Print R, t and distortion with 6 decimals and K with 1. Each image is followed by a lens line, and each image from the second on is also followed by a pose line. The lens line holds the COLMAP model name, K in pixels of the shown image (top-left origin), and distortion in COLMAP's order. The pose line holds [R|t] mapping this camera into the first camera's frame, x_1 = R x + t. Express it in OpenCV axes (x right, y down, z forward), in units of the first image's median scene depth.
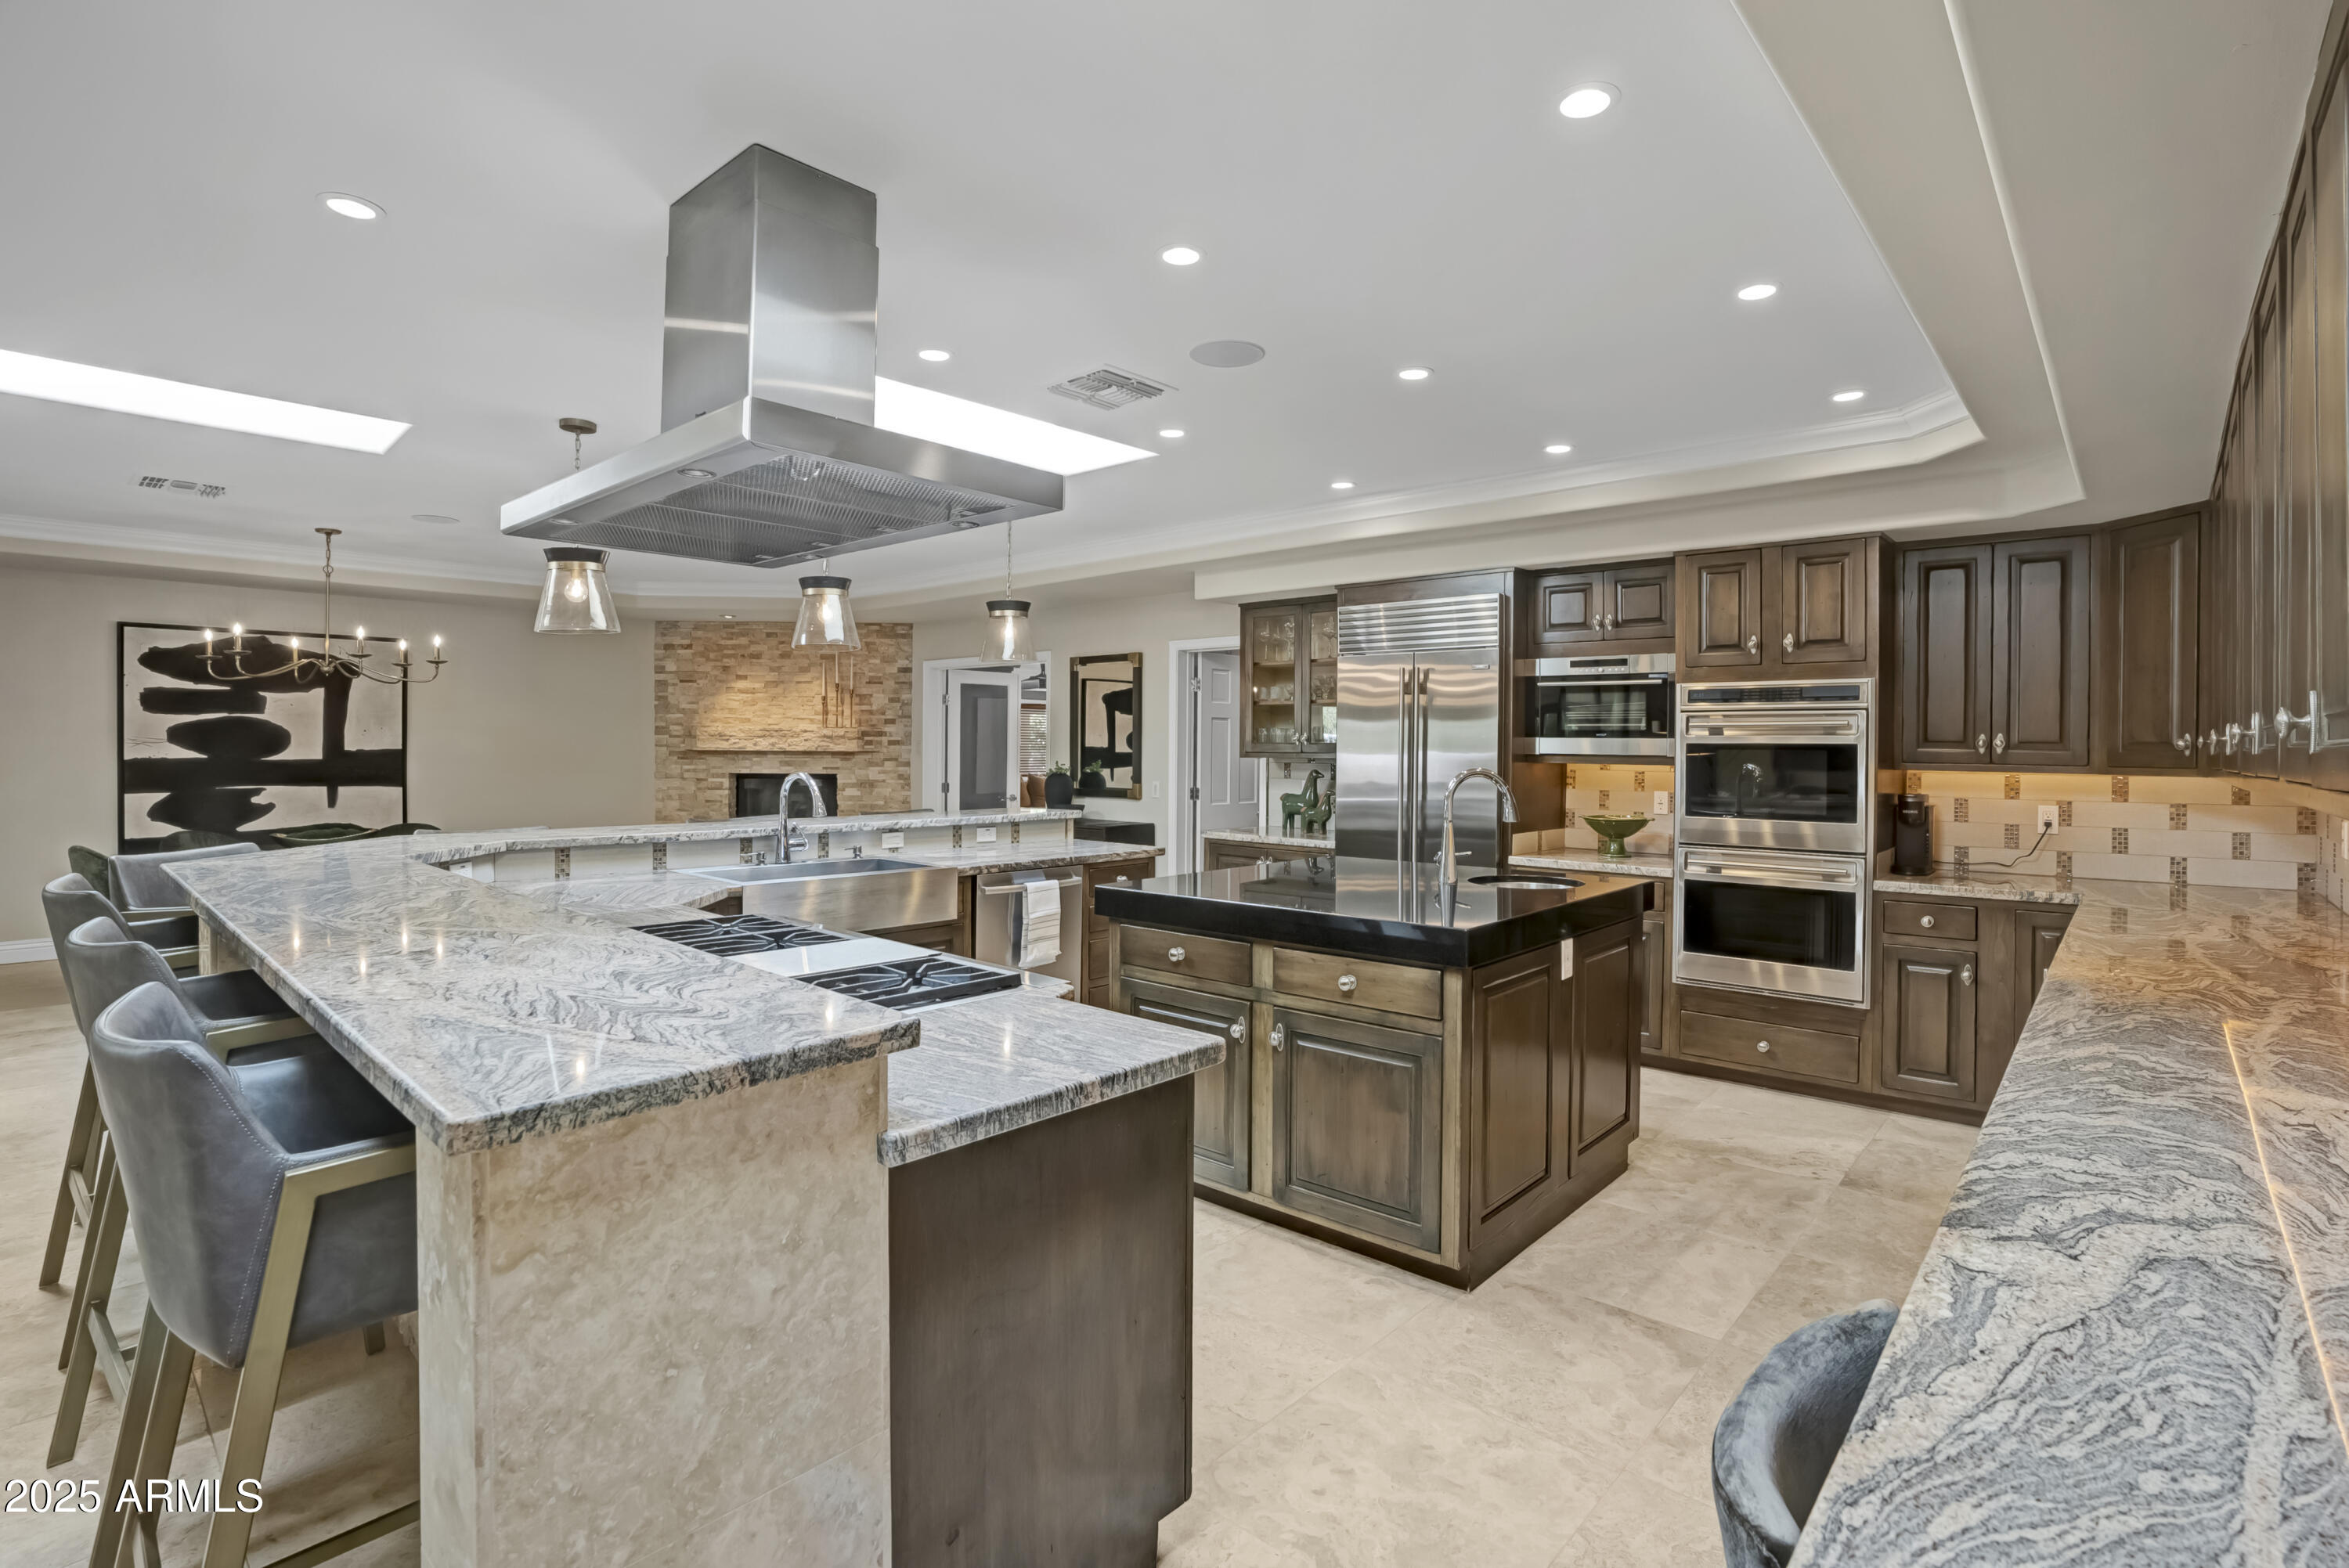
lens RADIAL K [[1087.2, 0, 1180.8], [0, 1087.2, 755.5], [0, 0, 1]] dist [-0.001971, -0.000357]
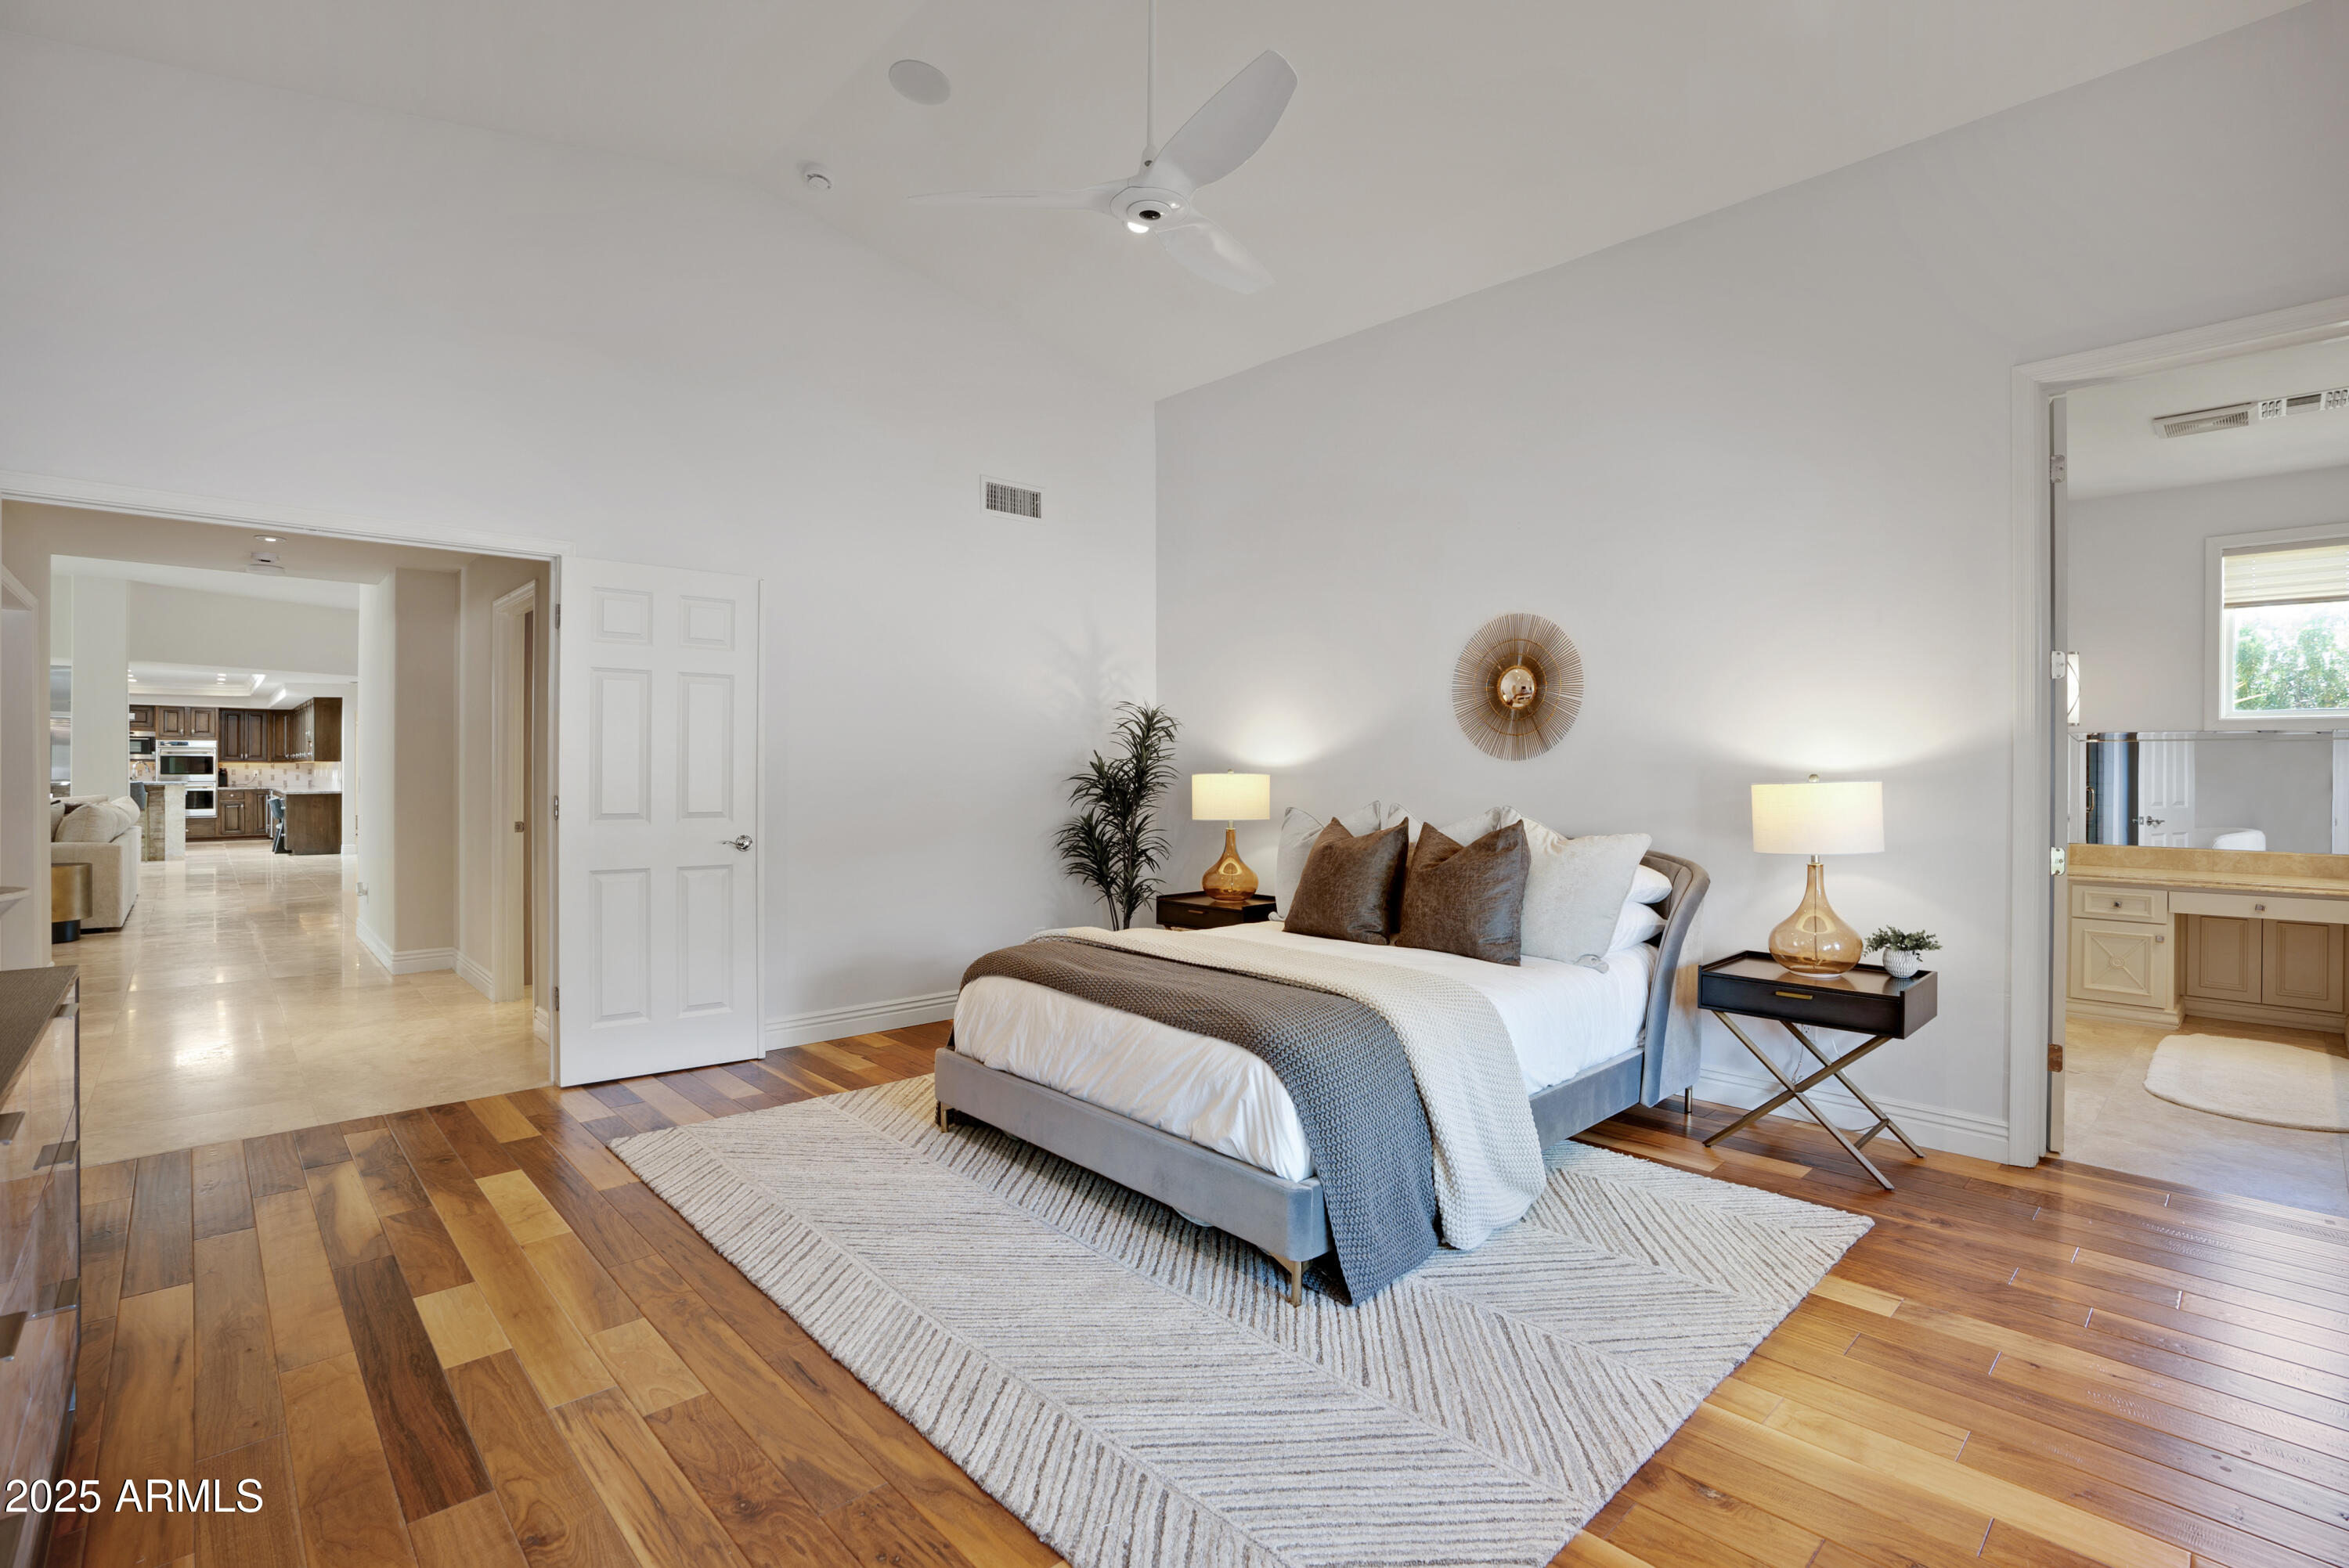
lens RADIAL K [[1087.2, 0, 1180.8], [0, 1087.2, 755.5], [0, 0, 1]] dist [-0.001971, -0.000357]
pose [[0.096506, 0.003942, 0.995325, -3.211708], [0.001359, 0.999991, -0.004092, 0.009533], [-0.995331, 0.001747, 0.096500, -3.150539]]
